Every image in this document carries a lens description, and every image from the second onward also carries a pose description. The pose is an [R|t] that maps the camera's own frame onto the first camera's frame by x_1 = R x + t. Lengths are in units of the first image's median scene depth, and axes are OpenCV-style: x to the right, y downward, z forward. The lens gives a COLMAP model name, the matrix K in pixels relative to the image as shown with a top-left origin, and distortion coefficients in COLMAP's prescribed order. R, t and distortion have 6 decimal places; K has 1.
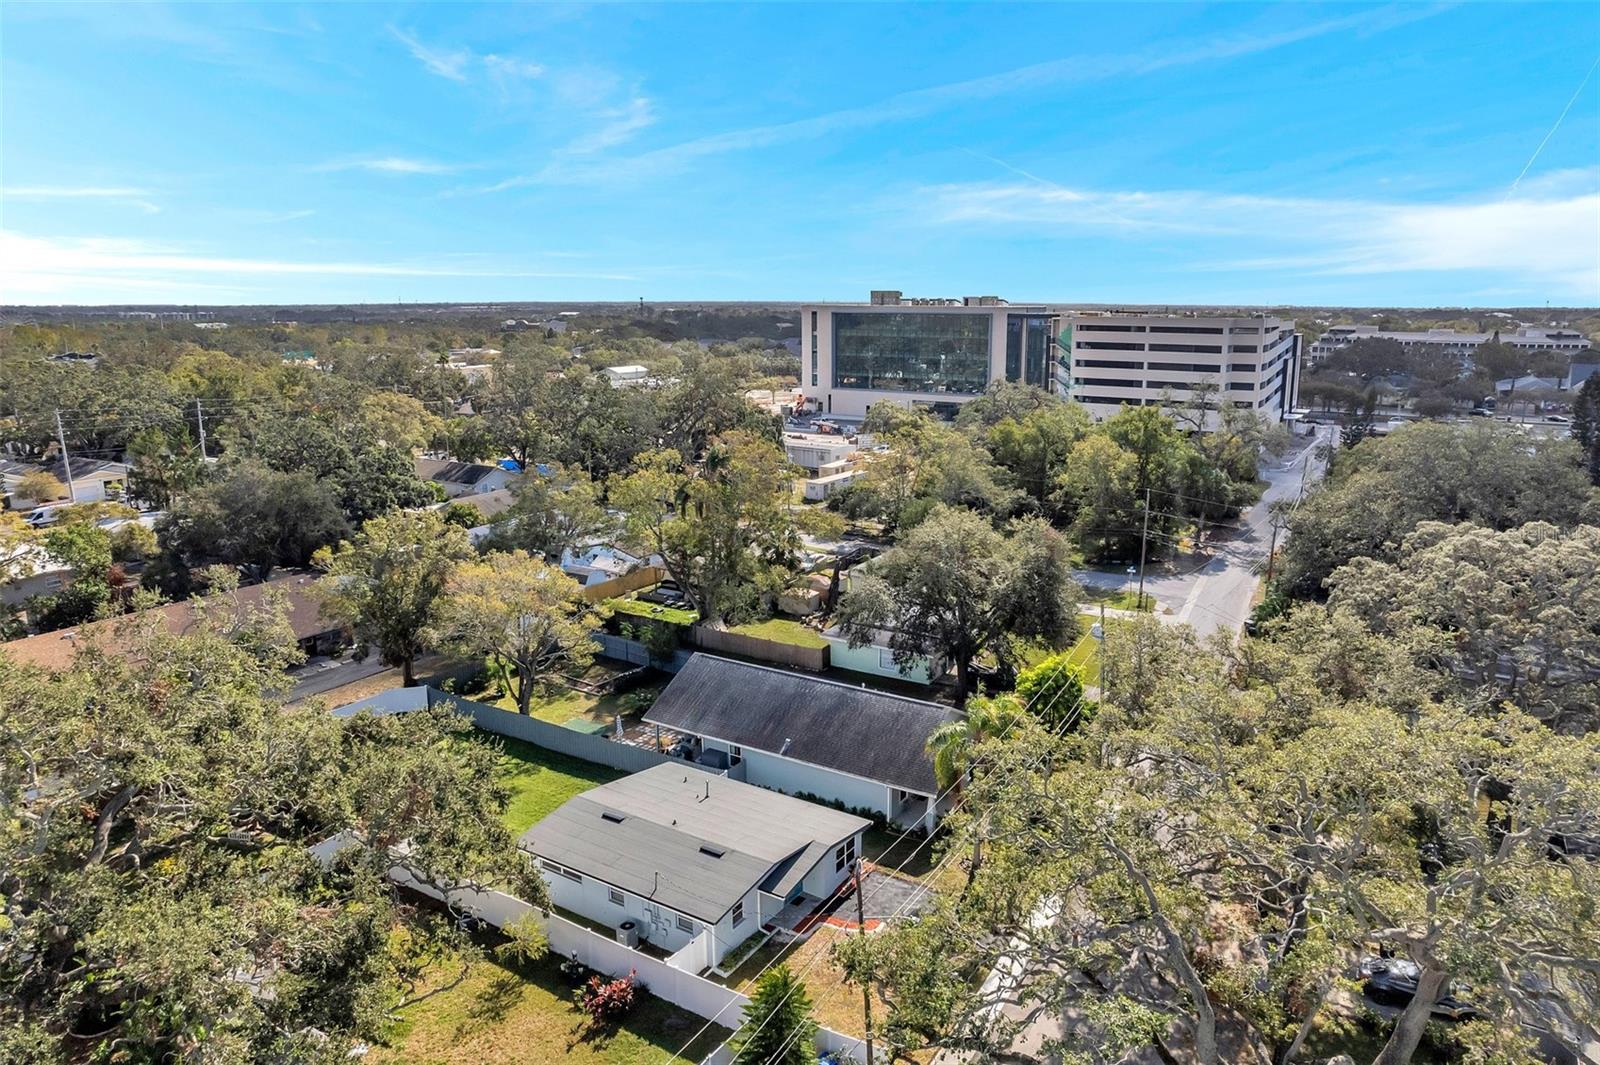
lens RADIAL K [[1038.1, 0, 812.5], [0, 1038.1, 528.7], [0, 0, 1]] dist [-0.045180, 0.005873]
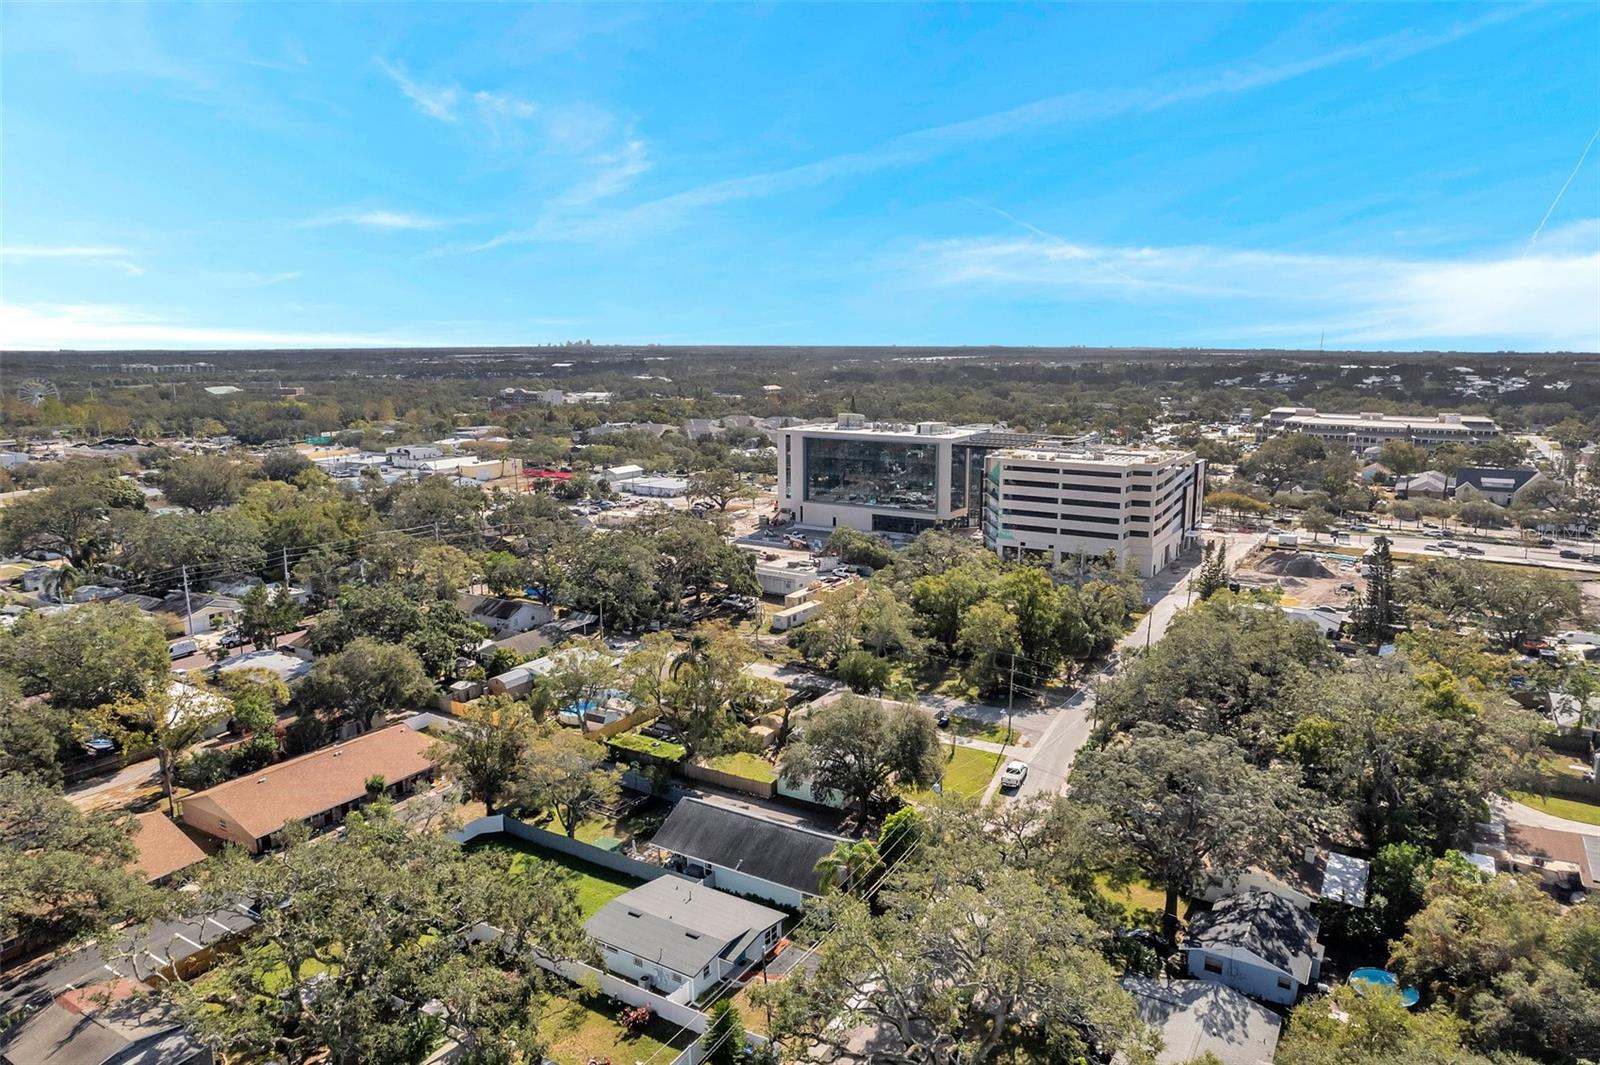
lens RADIAL K [[1038.1, 0, 812.5], [0, 1038.1, 528.7], [0, 0, 1]] dist [-0.045180, 0.005873]
pose [[0.999956, -0.000804, 0.009304, 0.057452], [0.001158, 0.999273, -0.038109, -0.194907], [-0.009267, 0.038118, 0.999230, -0.487274]]
